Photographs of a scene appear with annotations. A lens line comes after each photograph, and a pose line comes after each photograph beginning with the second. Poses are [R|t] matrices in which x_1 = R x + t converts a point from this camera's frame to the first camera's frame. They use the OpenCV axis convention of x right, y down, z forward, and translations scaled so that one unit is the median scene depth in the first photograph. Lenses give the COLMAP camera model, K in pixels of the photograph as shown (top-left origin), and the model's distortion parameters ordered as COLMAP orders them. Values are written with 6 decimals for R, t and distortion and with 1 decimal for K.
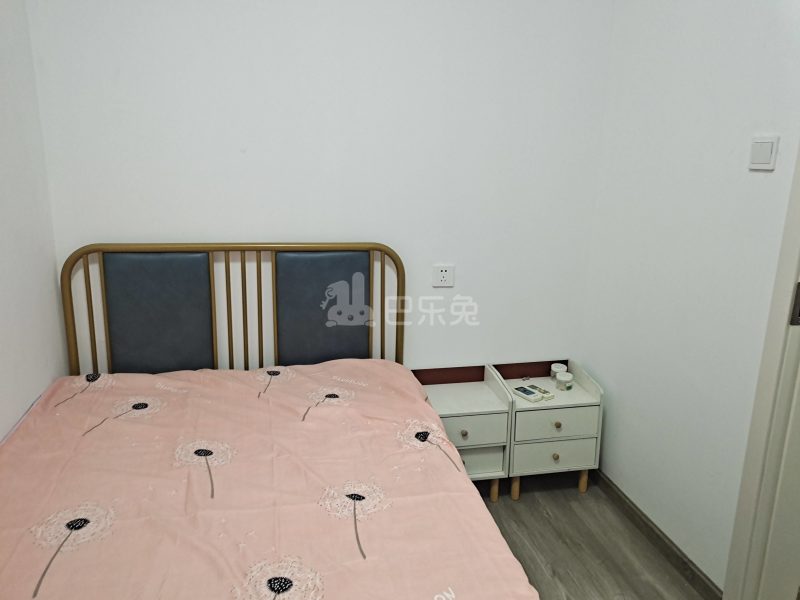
lens RADIAL K [[615.6, 0, 402.1], [0, 615.6, 300.4], [0, 0, 1]] dist [0.047391, -0.033197]
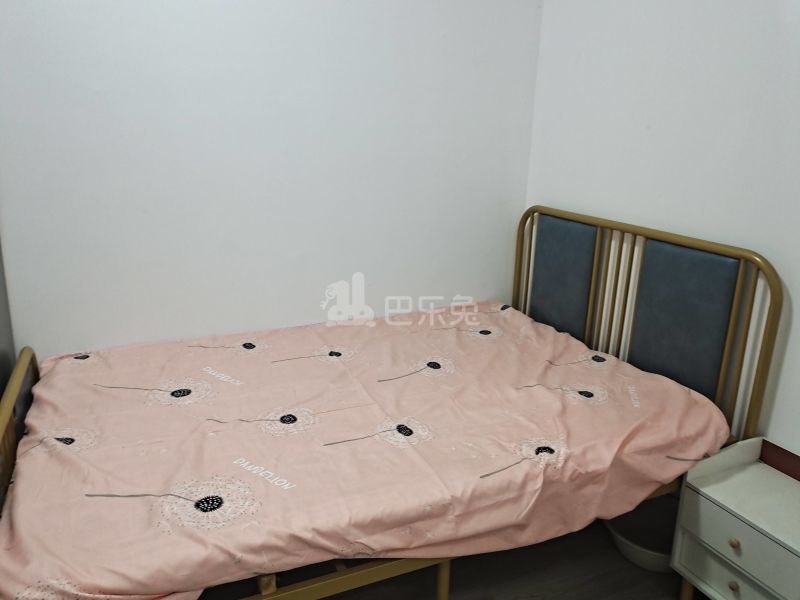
lens RADIAL K [[615.6, 0, 402.3], [0, 615.6, 298.2], [0, 0, 1]] dist [0.047391, -0.033197]
pose [[0.213820, 0.250781, -0.944134, 0.623926], [-0.248955, 0.948563, 0.195576, -0.086394], [0.944618, 0.193229, 0.265255, 0.443491]]
